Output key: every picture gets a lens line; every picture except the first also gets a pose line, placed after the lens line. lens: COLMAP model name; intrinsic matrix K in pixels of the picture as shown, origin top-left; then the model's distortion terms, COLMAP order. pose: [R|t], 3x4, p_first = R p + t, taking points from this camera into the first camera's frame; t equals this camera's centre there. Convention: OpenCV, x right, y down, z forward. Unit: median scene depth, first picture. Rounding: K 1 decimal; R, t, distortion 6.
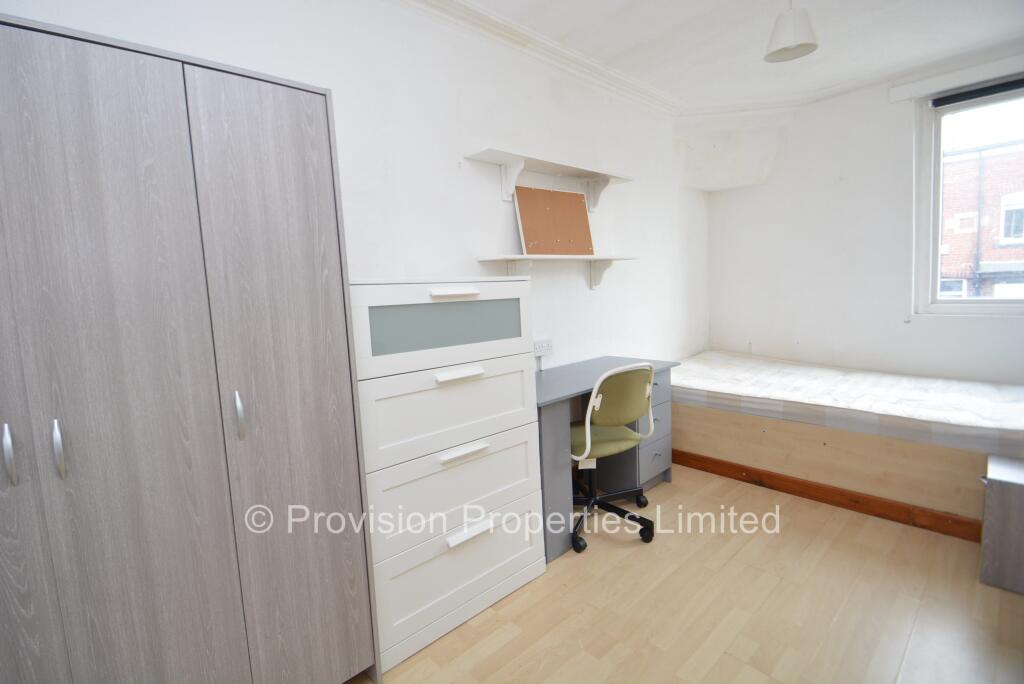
lens RADIAL K [[473.1, 0, 512.1], [0, 473.1, 343.4], [0, 0, 1]] dist [-0.000162, -0.000478]
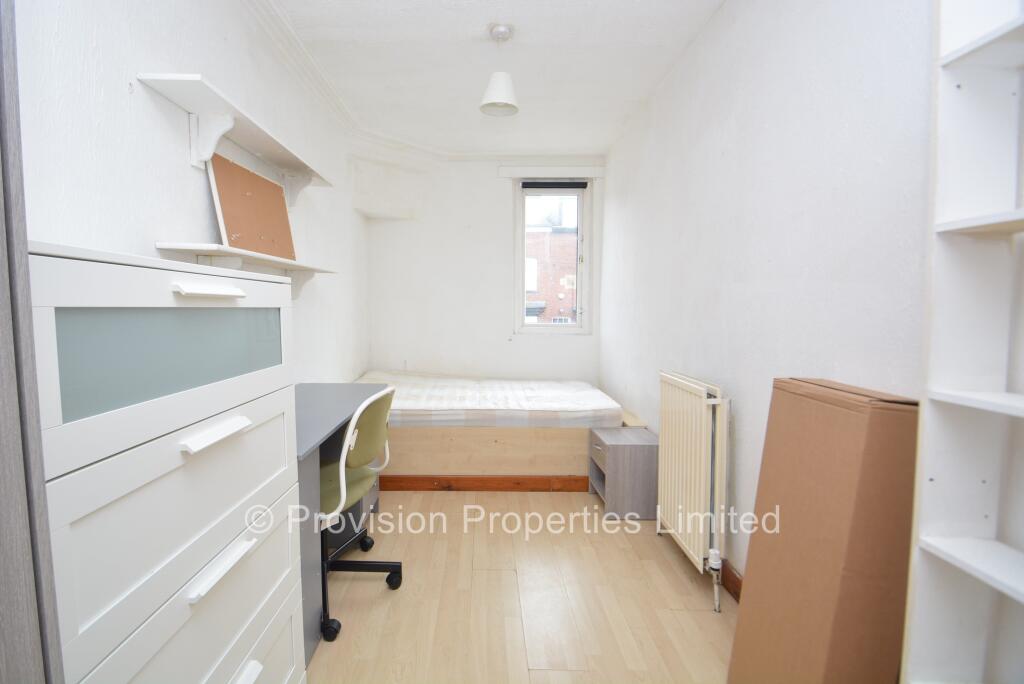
lens RADIAL K [[446.8, 0, 512.8], [0, 446.8, 335.4], [0, 0, 1]] dist [-0.003338, -0.000926]
pose [[0.671780, -0.004755, 0.740735, -0.179287], [0.052436, 0.997776, -0.041149, -0.007891], [-0.738892, 0.066485, 0.670536, 0.235948]]
